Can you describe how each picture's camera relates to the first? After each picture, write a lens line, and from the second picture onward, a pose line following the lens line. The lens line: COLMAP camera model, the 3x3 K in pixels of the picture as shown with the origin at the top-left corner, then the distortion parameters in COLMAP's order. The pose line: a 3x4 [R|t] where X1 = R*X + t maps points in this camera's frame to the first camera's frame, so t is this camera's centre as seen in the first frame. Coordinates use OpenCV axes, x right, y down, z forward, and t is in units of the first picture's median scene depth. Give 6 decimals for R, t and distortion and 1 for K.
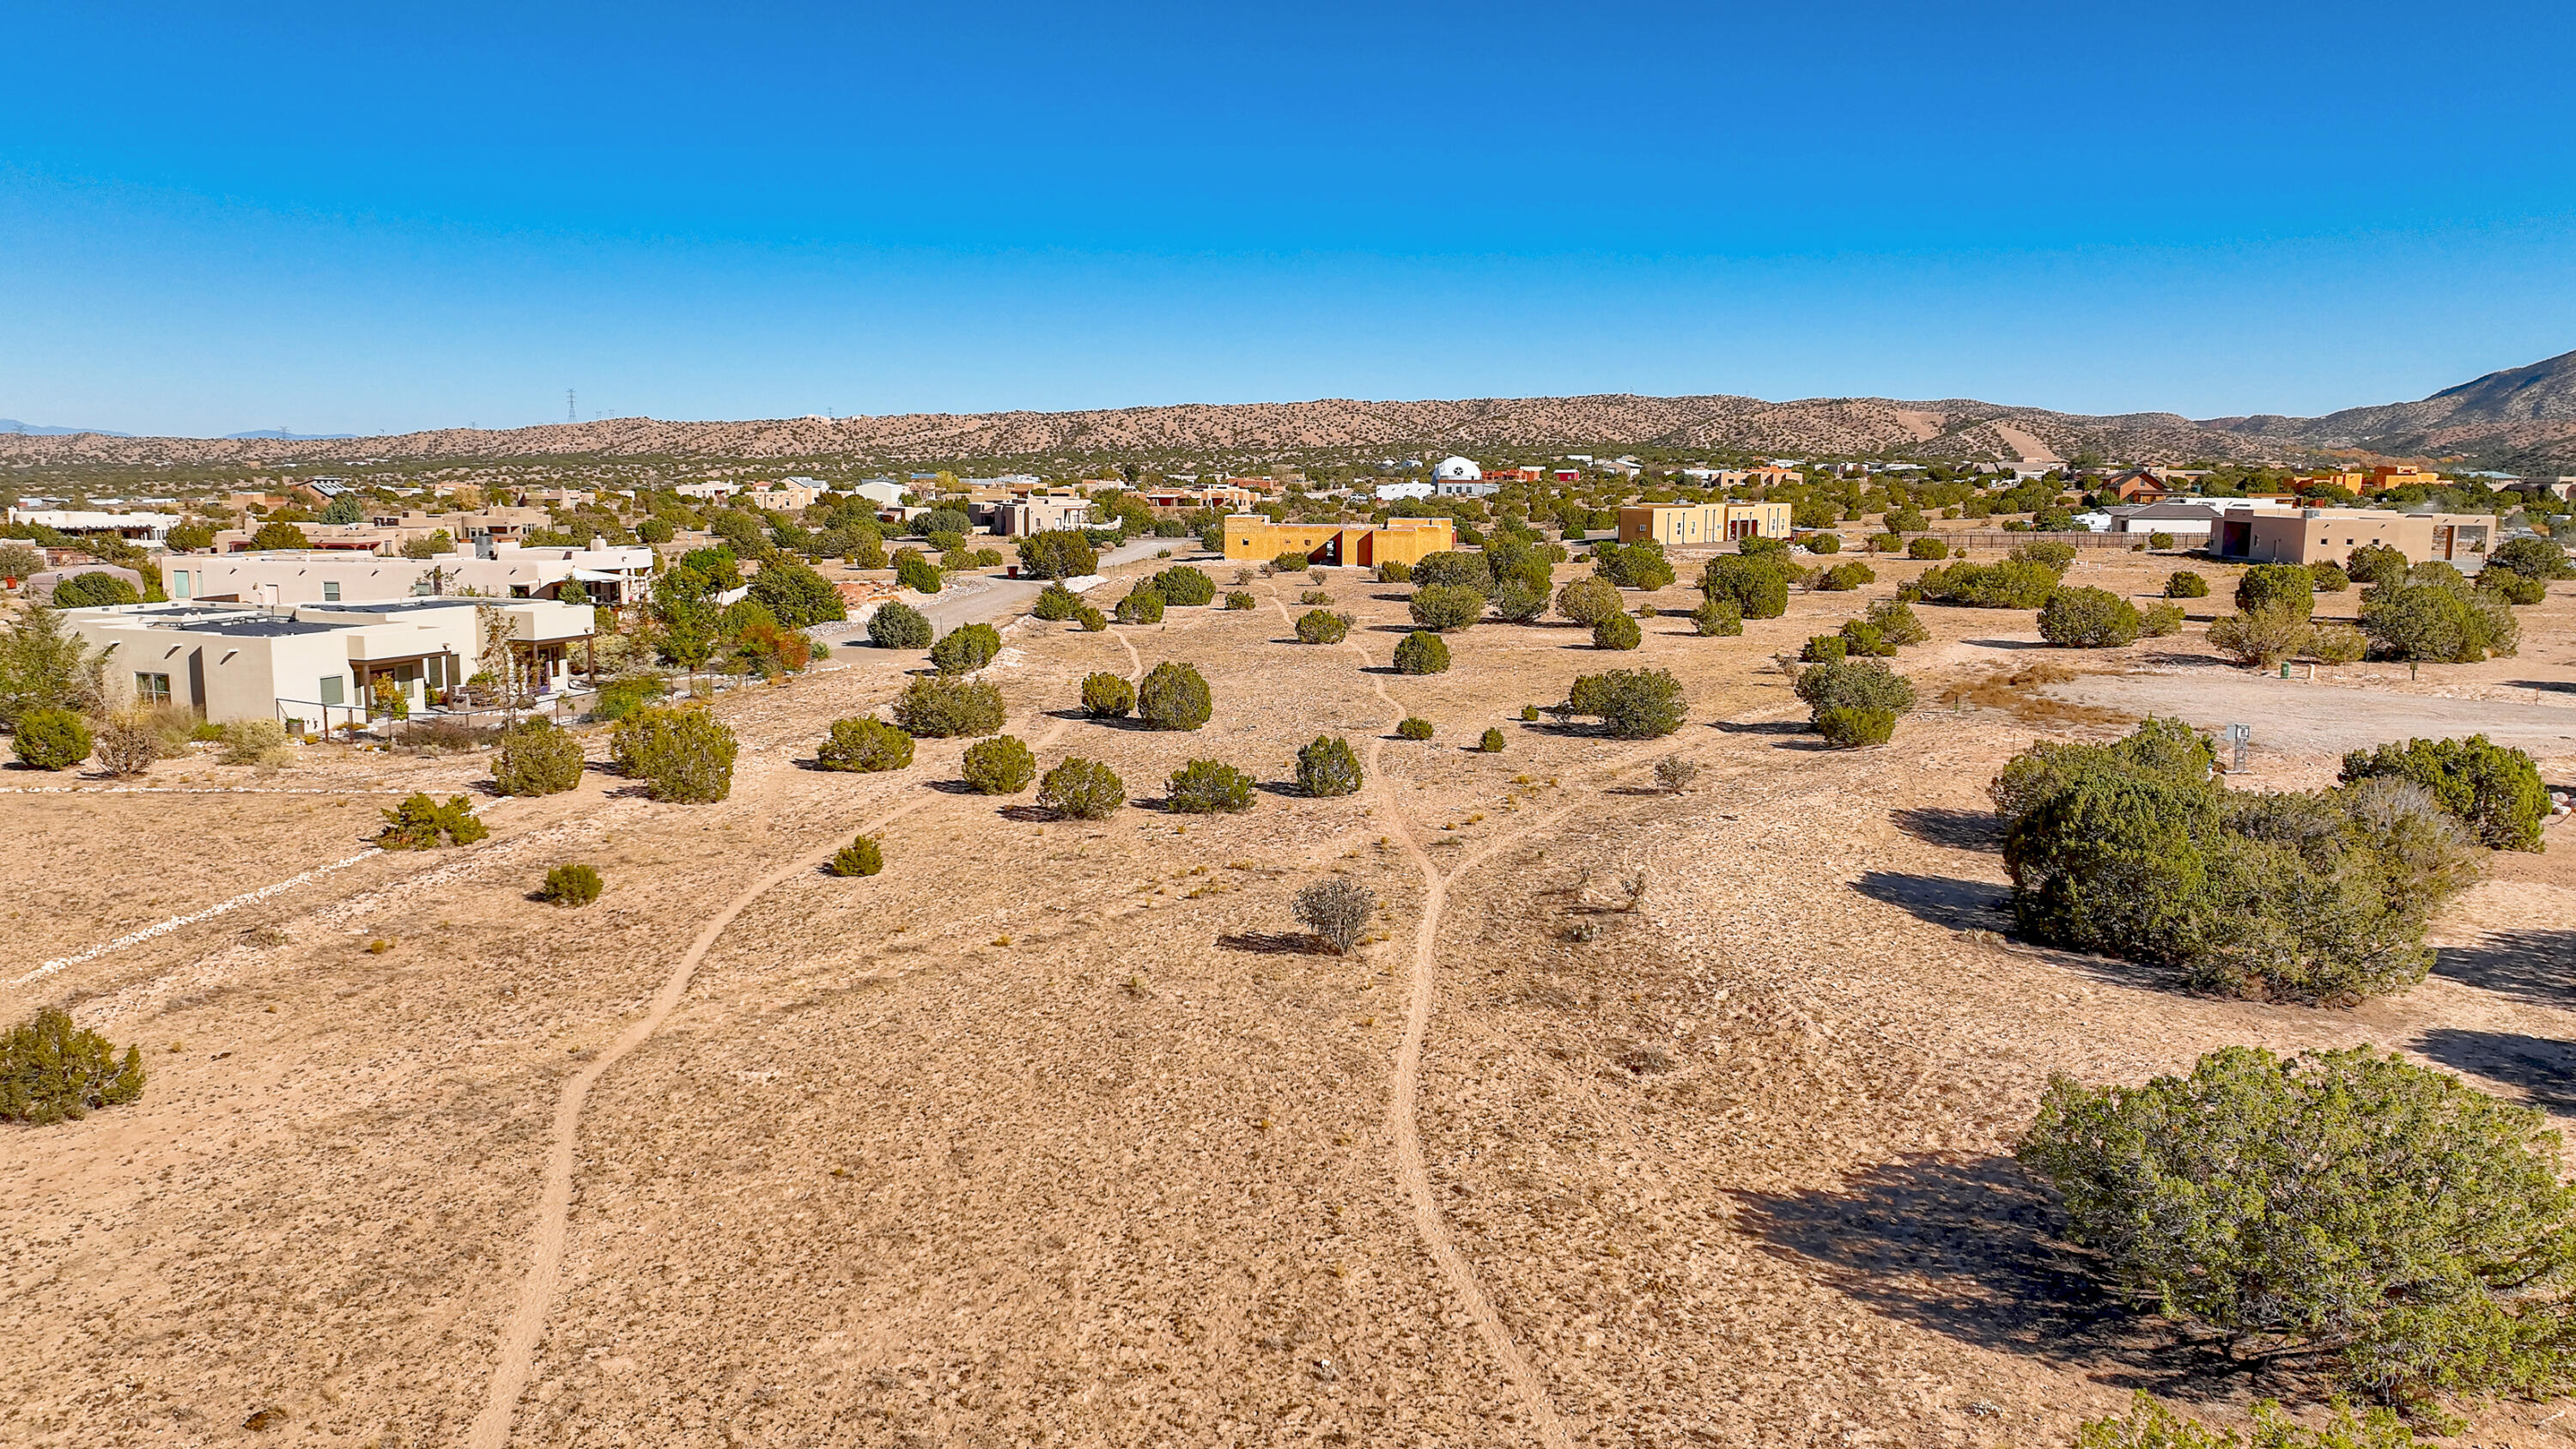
lens RADIAL K [[1808.4, 0, 1276.7], [0, 1808.4, 701.4], [0, 0, 1]] dist [-0.001303, 0.017519]
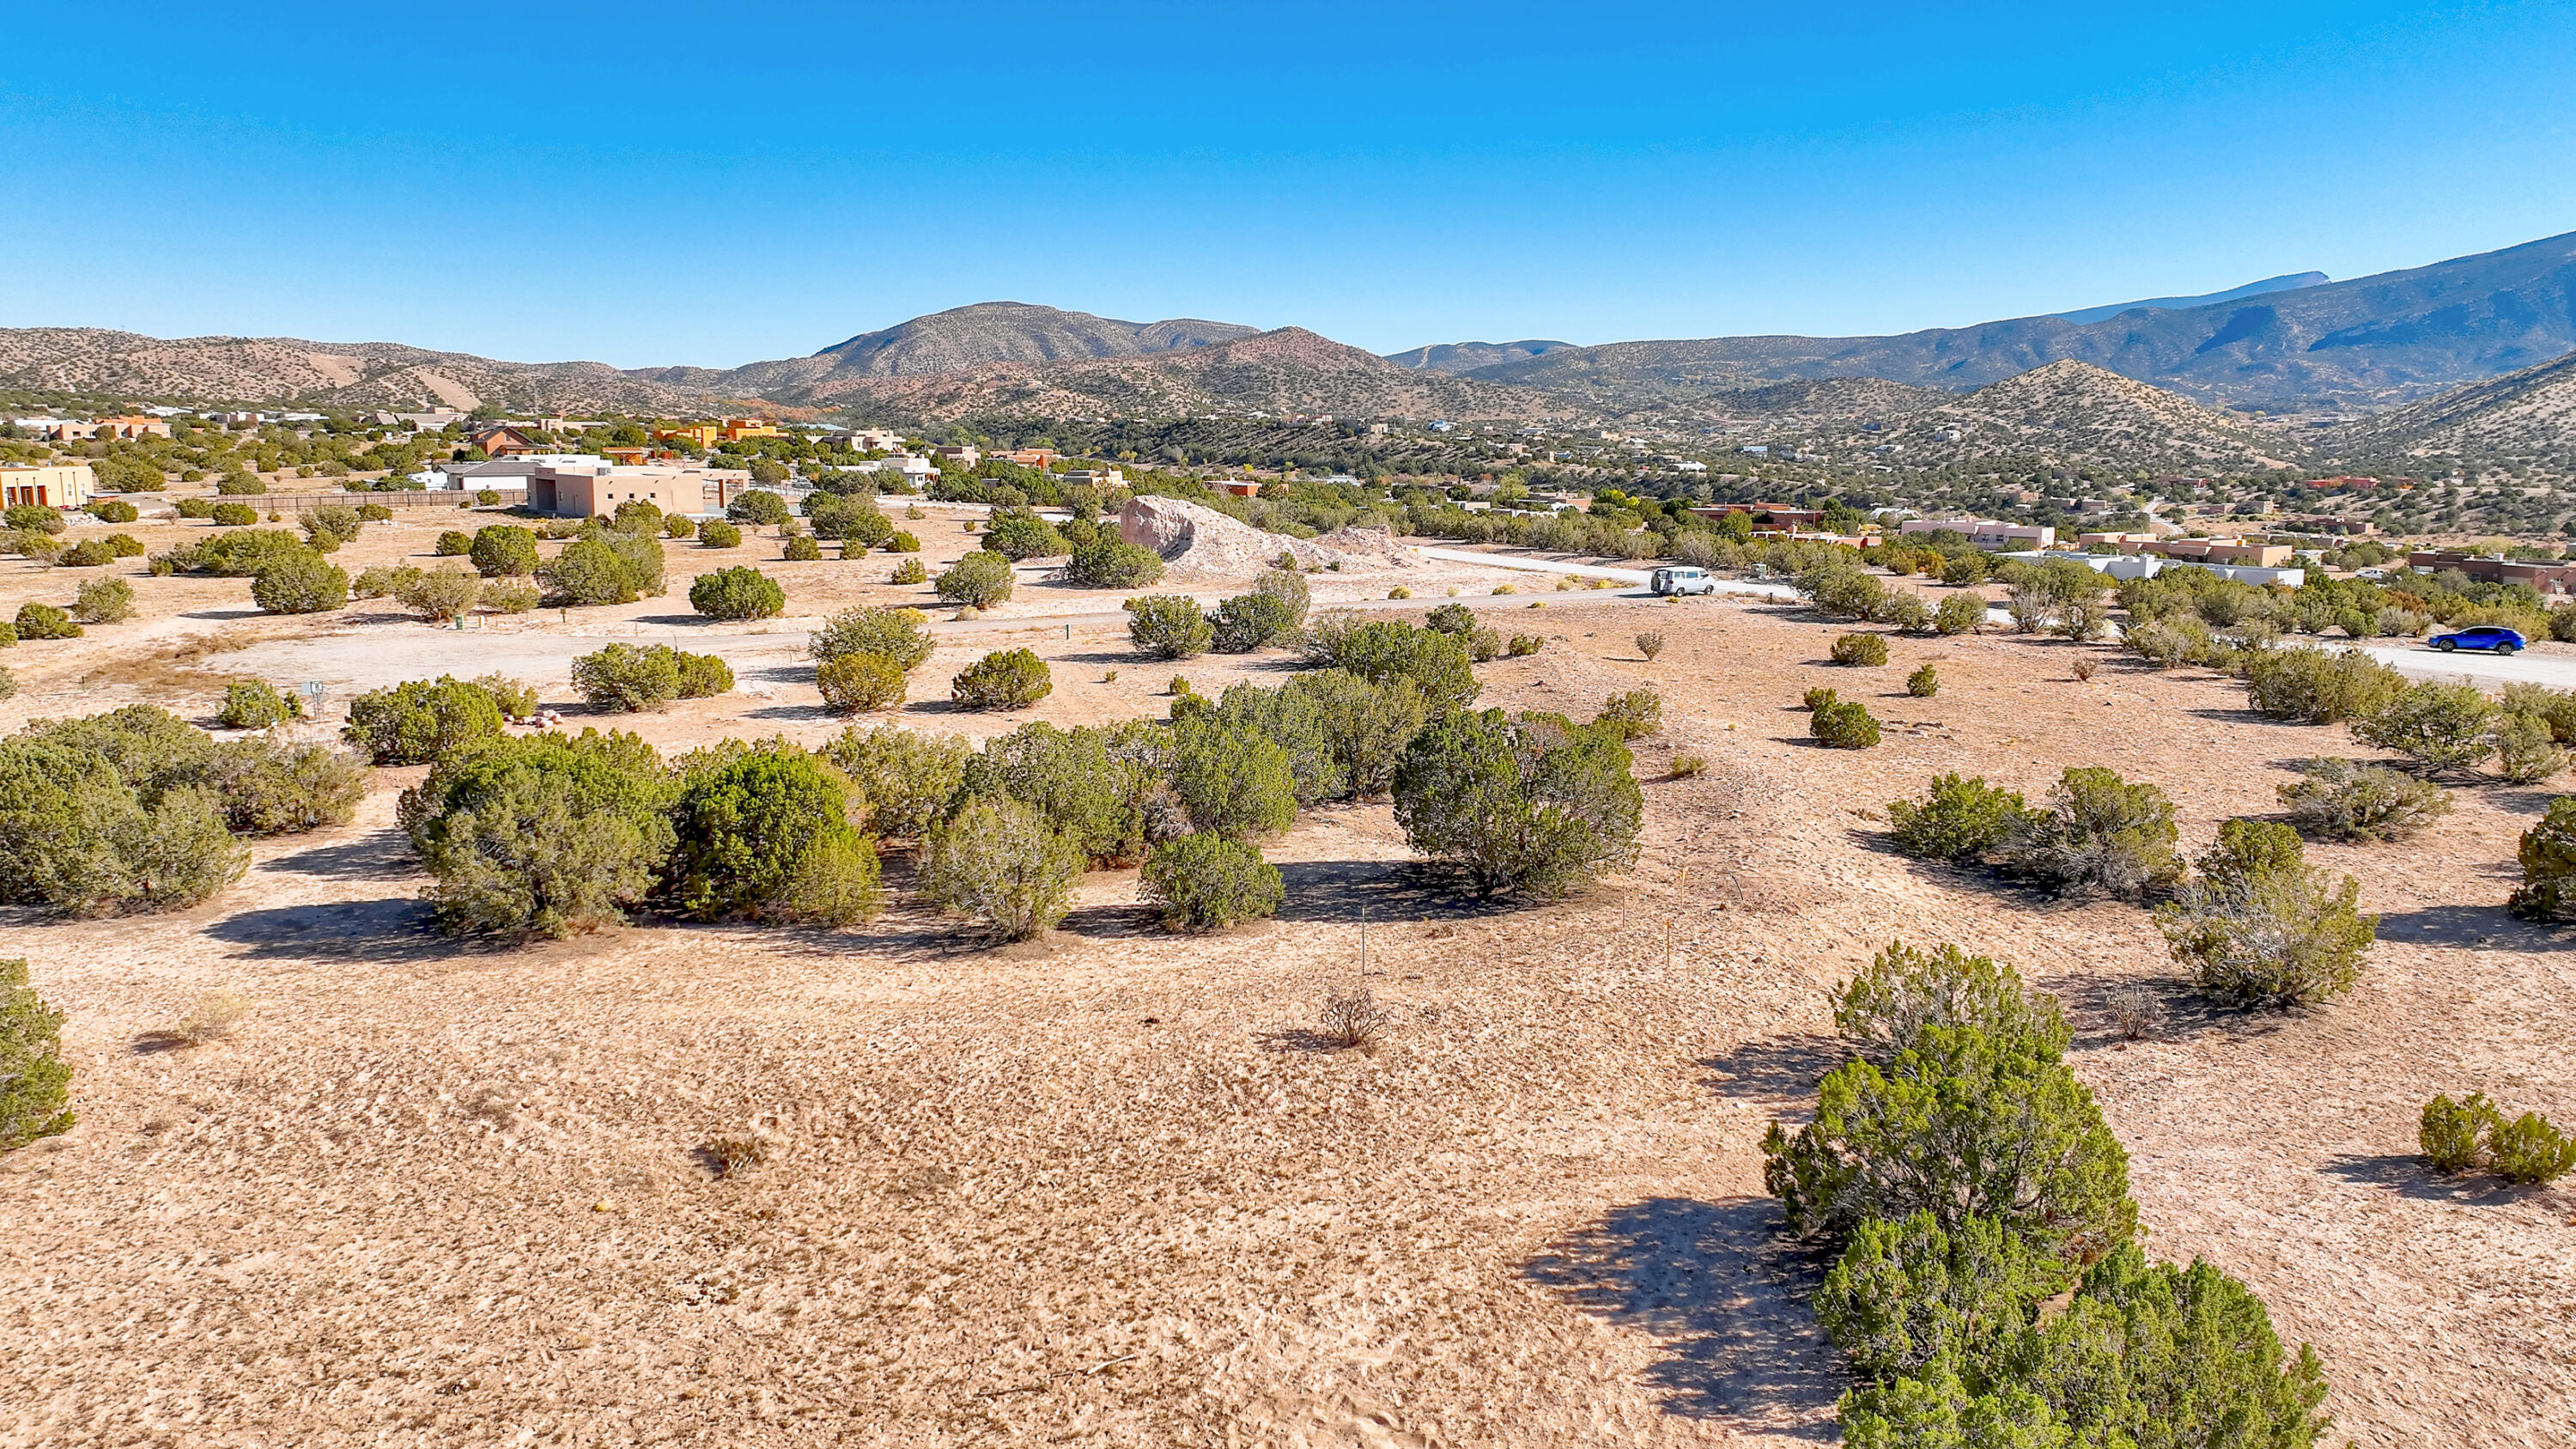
lens RADIAL K [[1808.4, 0, 1285.2], [0, 1808.4, 731.0], [0, 0, 1]] dist [-0.001303, 0.017519]
pose [[0.691926, -0.121854, 0.711611, 0.015600], [0.089766, 0.992526, 0.082674, 0.000567], [-0.716367, 0.006674, 0.697692, -0.029241]]
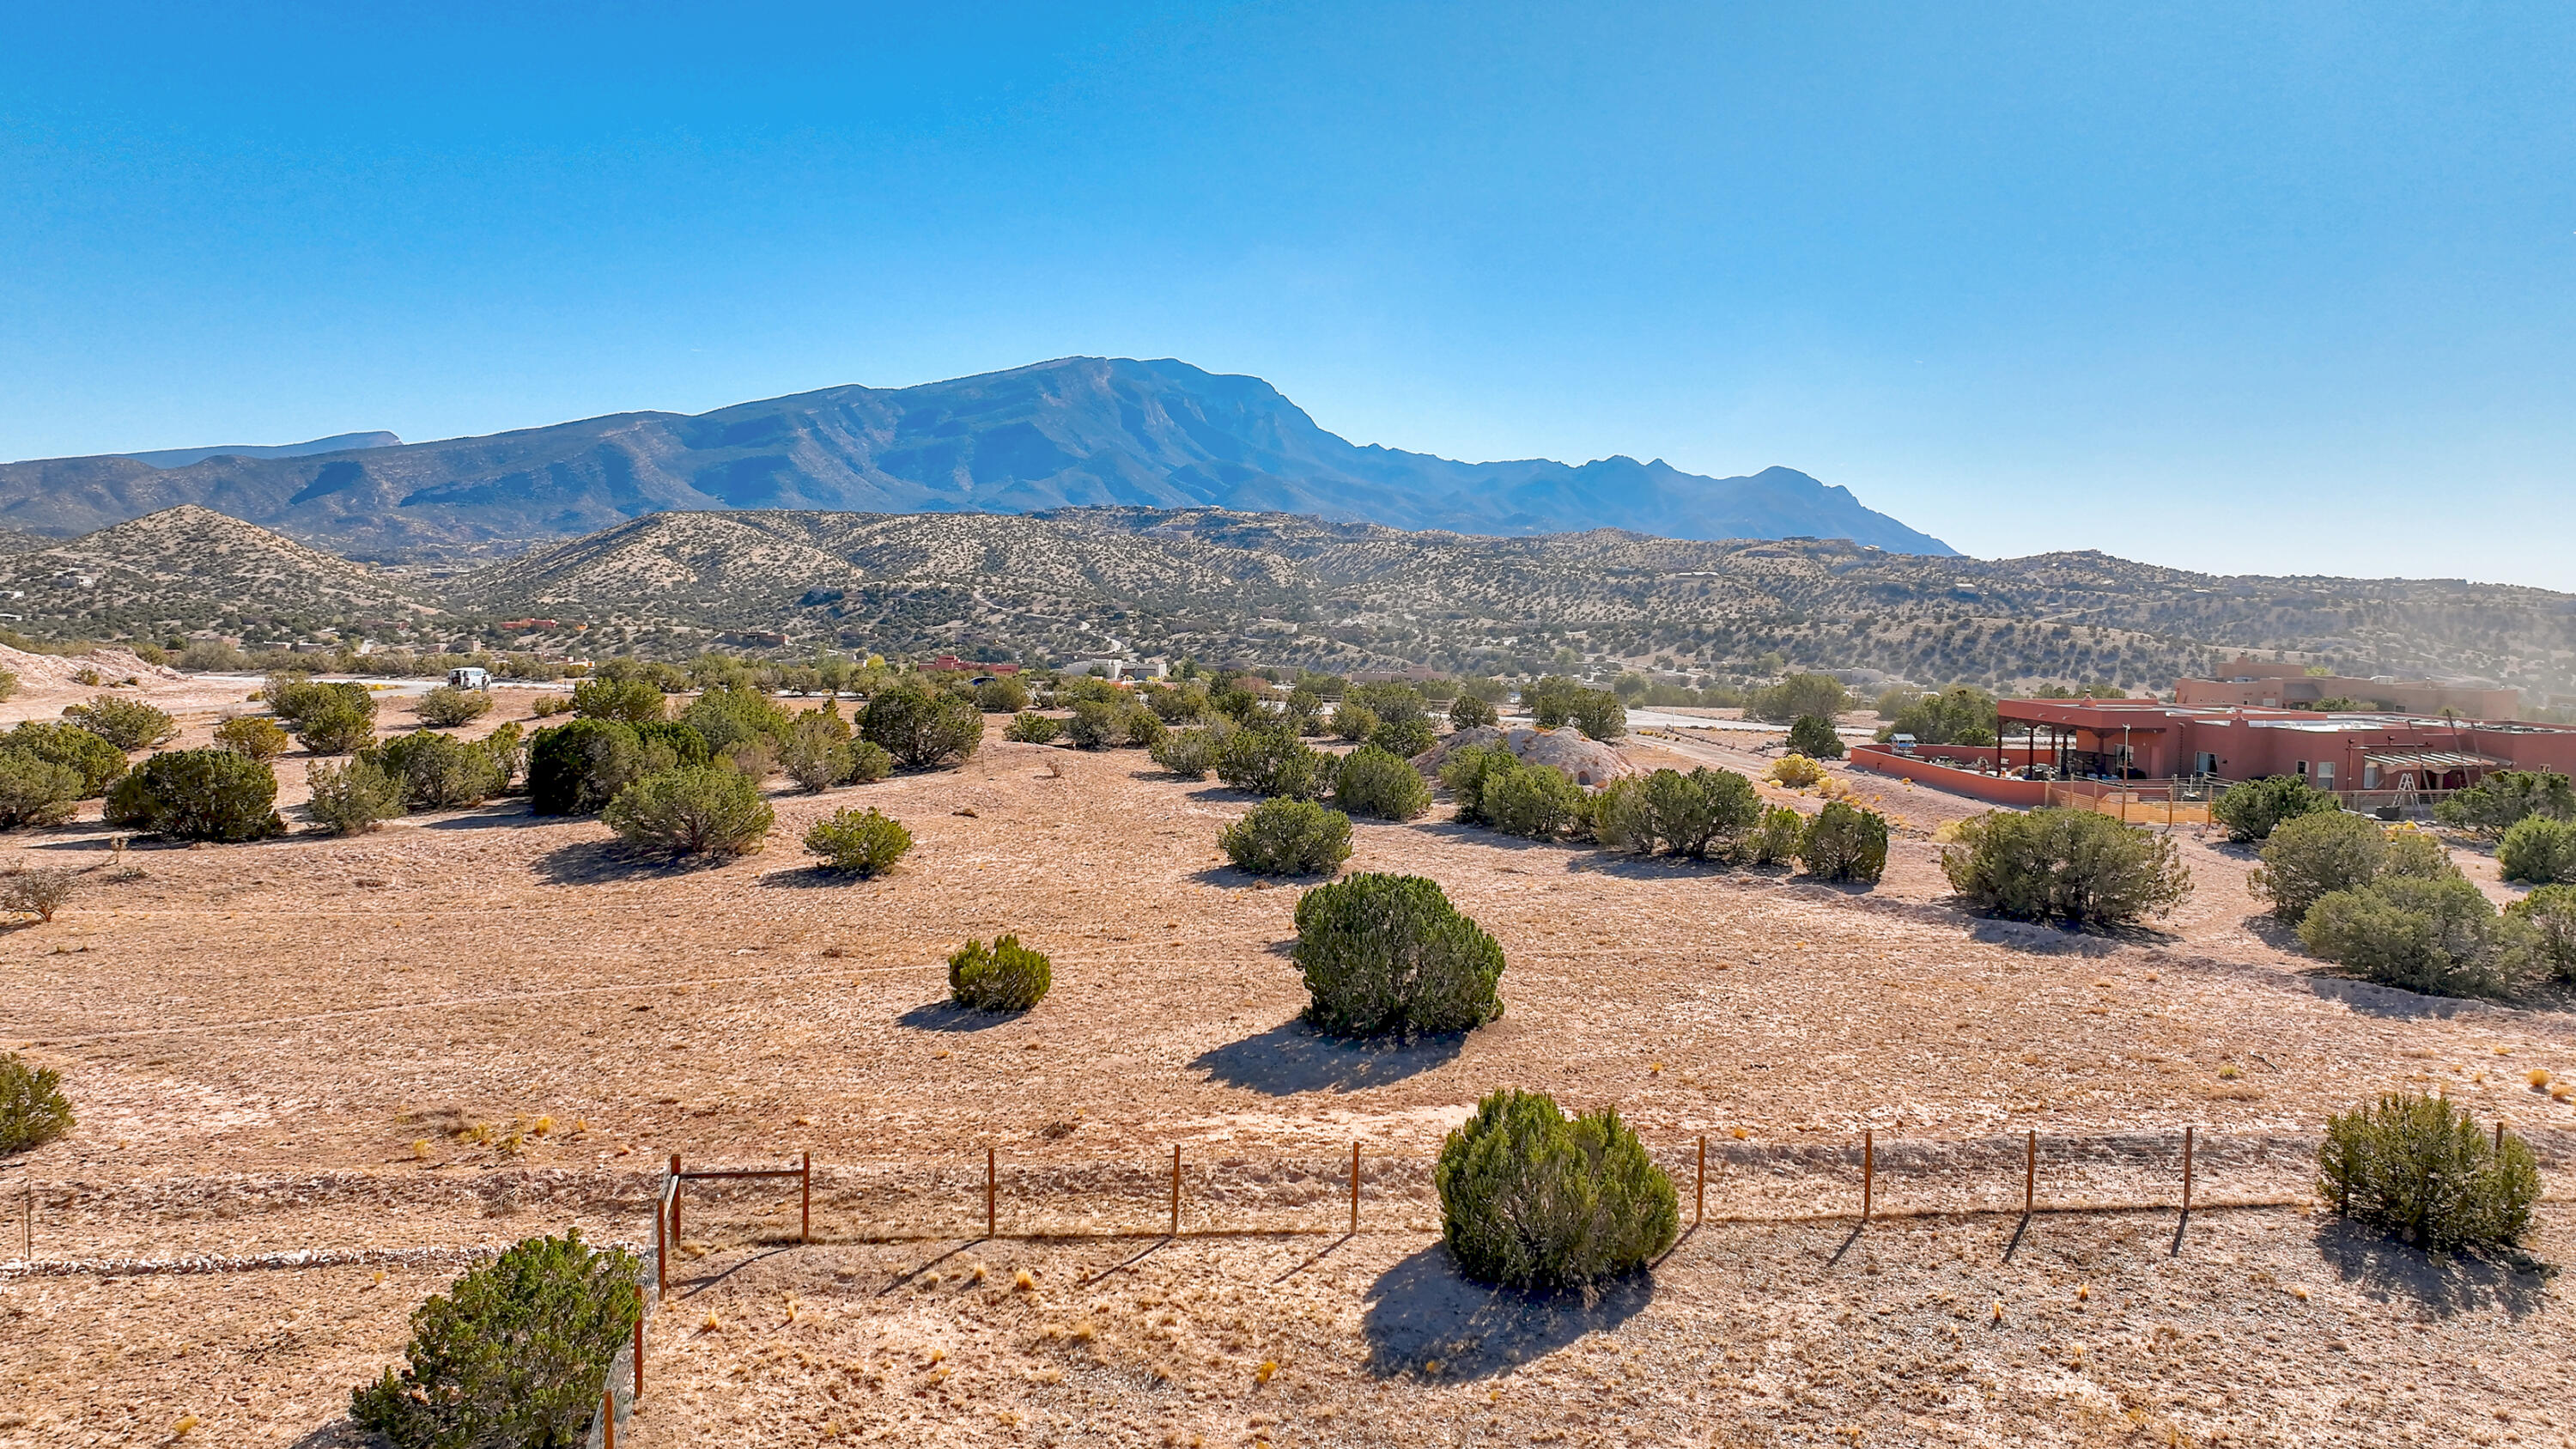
lens RADIAL K [[1808.4, 0, 1282.8], [0, 1808.4, 724.2], [0, 0, 1]] dist [-0.001303, 0.017519]
pose [[-0.200620, -0.078481, 0.976520, -0.103161], [0.109222, 0.988780, 0.101906, -0.003251], [-0.973562, 0.127102, -0.189797, 0.020512]]
